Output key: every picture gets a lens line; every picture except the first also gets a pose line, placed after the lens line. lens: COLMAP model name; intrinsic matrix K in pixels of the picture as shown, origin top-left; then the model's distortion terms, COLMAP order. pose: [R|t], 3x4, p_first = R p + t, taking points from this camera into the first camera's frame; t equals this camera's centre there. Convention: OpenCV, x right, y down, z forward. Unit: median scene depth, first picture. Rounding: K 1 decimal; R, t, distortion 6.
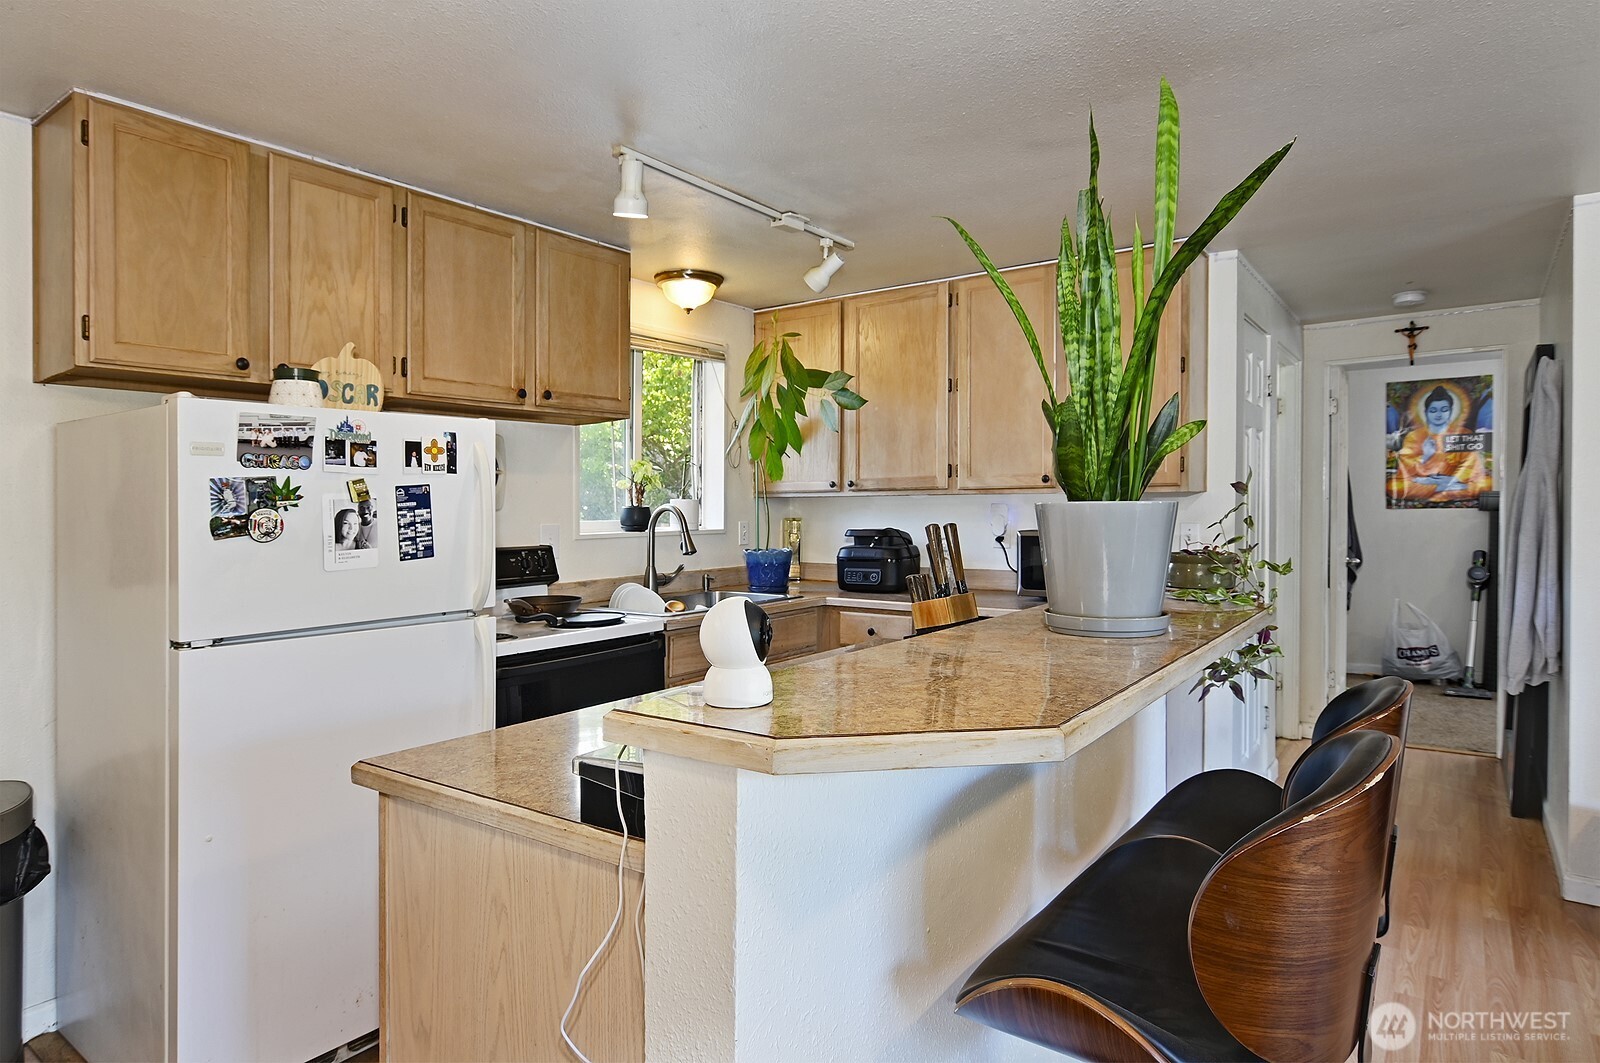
lens RADIAL K [[888.1, 0, 773.6], [0, 888.1, 512.5], [0, 0, 1]] dist [-0.015144, 0.004843]
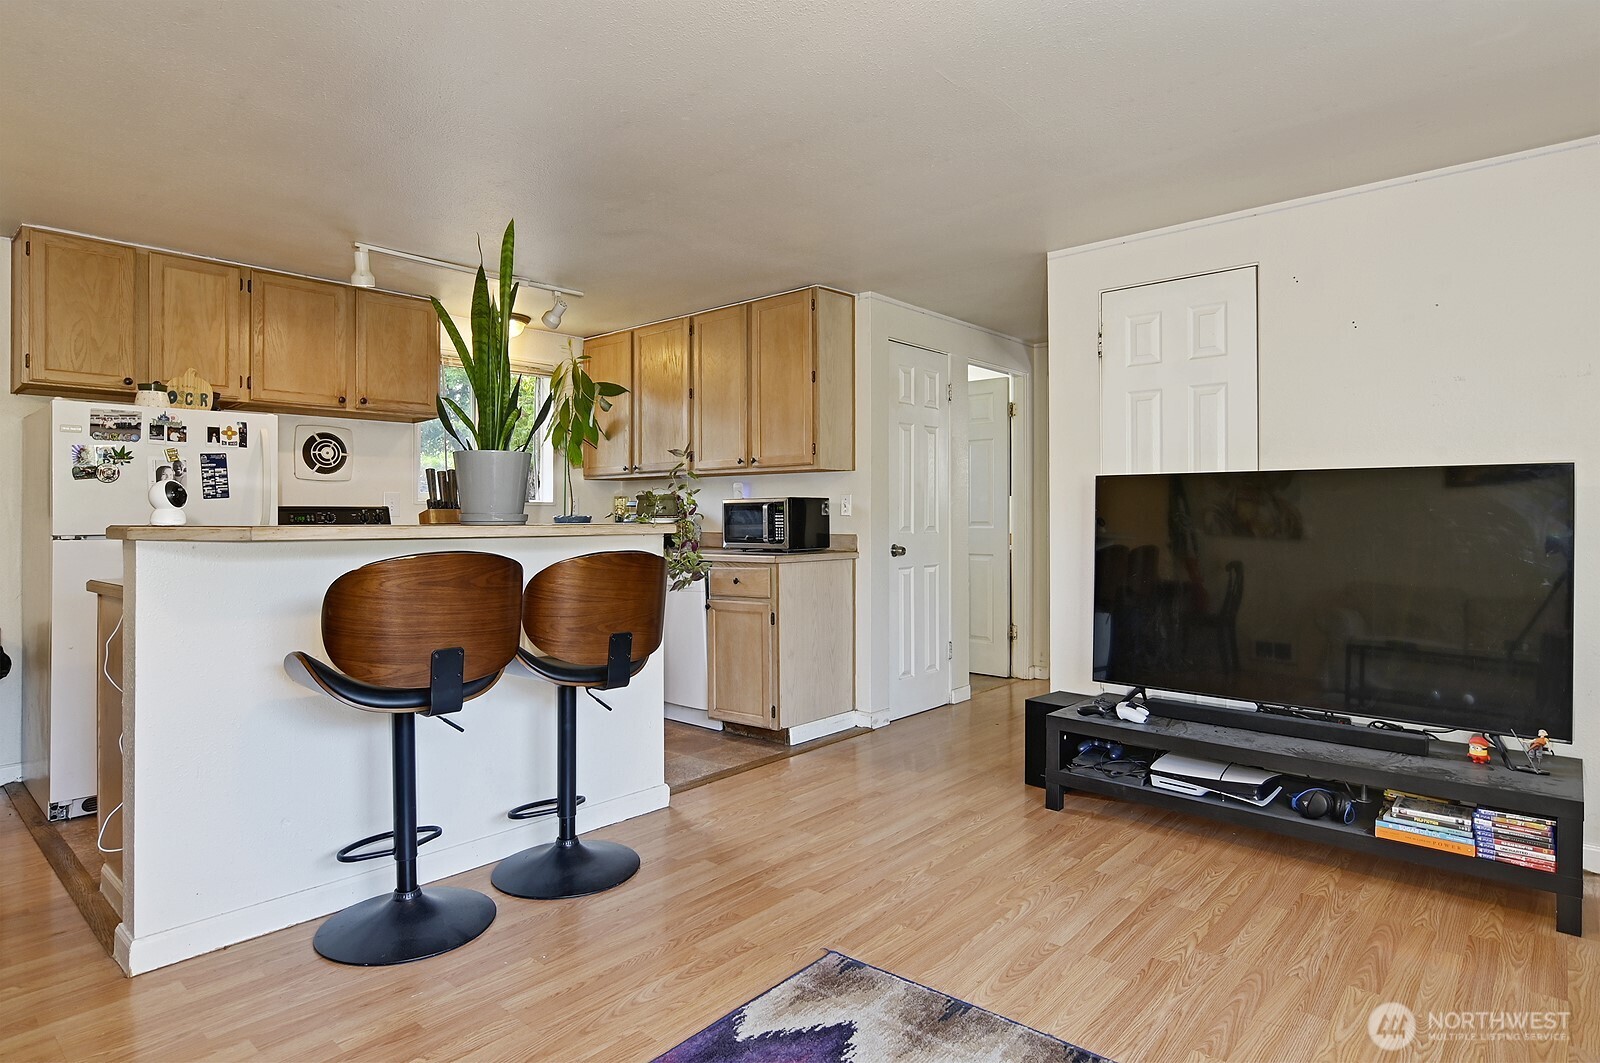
lens RADIAL K [[888.1, 0, 814.8], [0, 888.1, 521.2], [0, 0, 1]] dist [-0.015144, 0.004843]
pose [[0.994834, 0.008308, -0.101179, 0.871822], [-0.008949, 0.999943, -0.005883, 0.094408], [0.101124, 0.006758, 0.994851, -0.524014]]
